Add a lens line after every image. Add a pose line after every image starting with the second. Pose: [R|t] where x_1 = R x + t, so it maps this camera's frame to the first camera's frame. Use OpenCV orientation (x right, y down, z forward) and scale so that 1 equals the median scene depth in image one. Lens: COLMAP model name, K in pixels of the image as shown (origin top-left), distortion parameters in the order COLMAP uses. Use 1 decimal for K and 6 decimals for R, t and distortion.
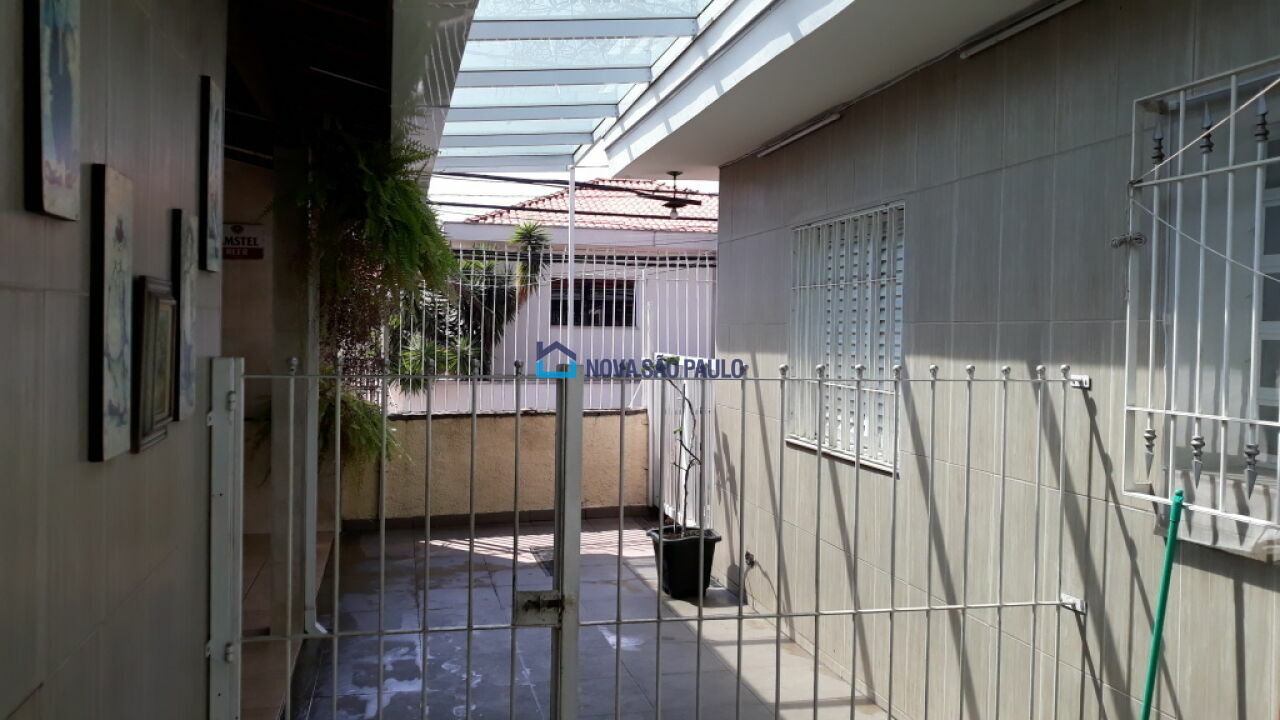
lens RADIAL K [[1052.7, 0, 641.3], [0, 1052.7, 338.6], [0, 0, 1]] dist [0.026174, -0.009520]
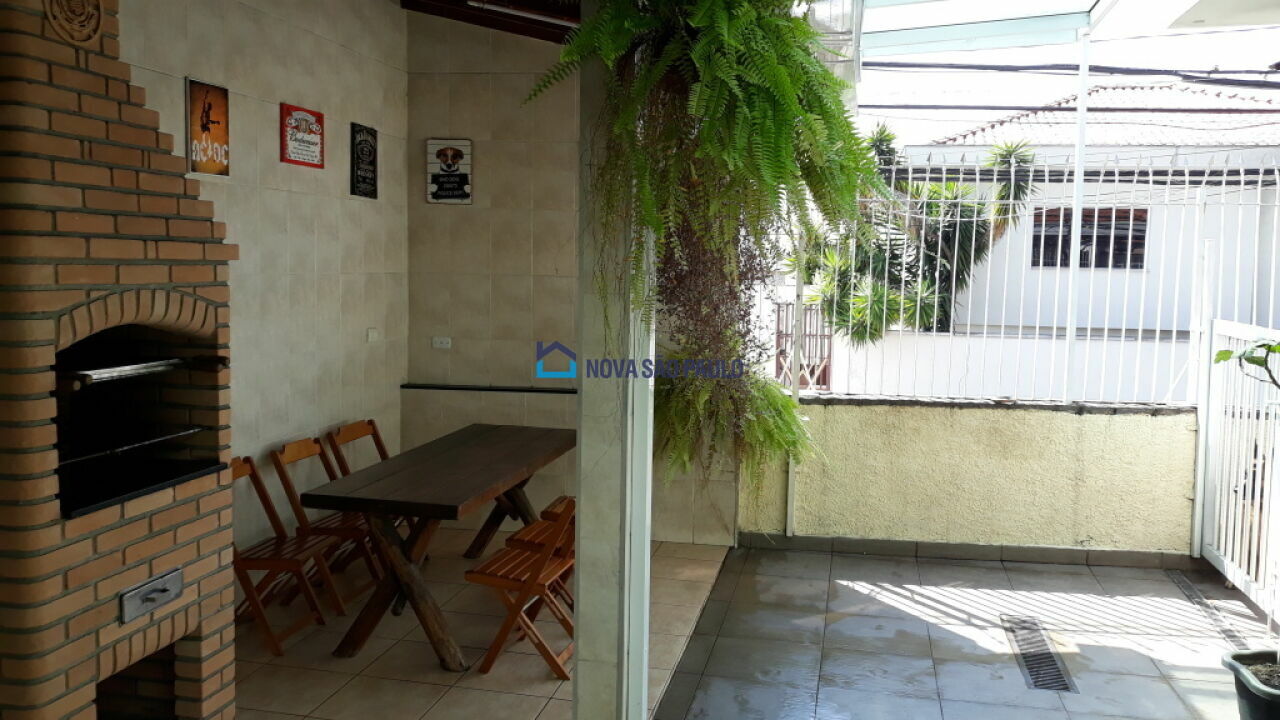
lens RADIAL K [[1052.7, 0, 641.3], [0, 1052.7, 338.6], [0, 0, 1]] dist [0.026174, -0.009520]
pose [[0.907202, 0.041316, -0.418661, -0.033244], [-0.015805, 0.997810, 0.064222, -0.011450], [0.420398, -0.051645, 0.905869, 0.268901]]
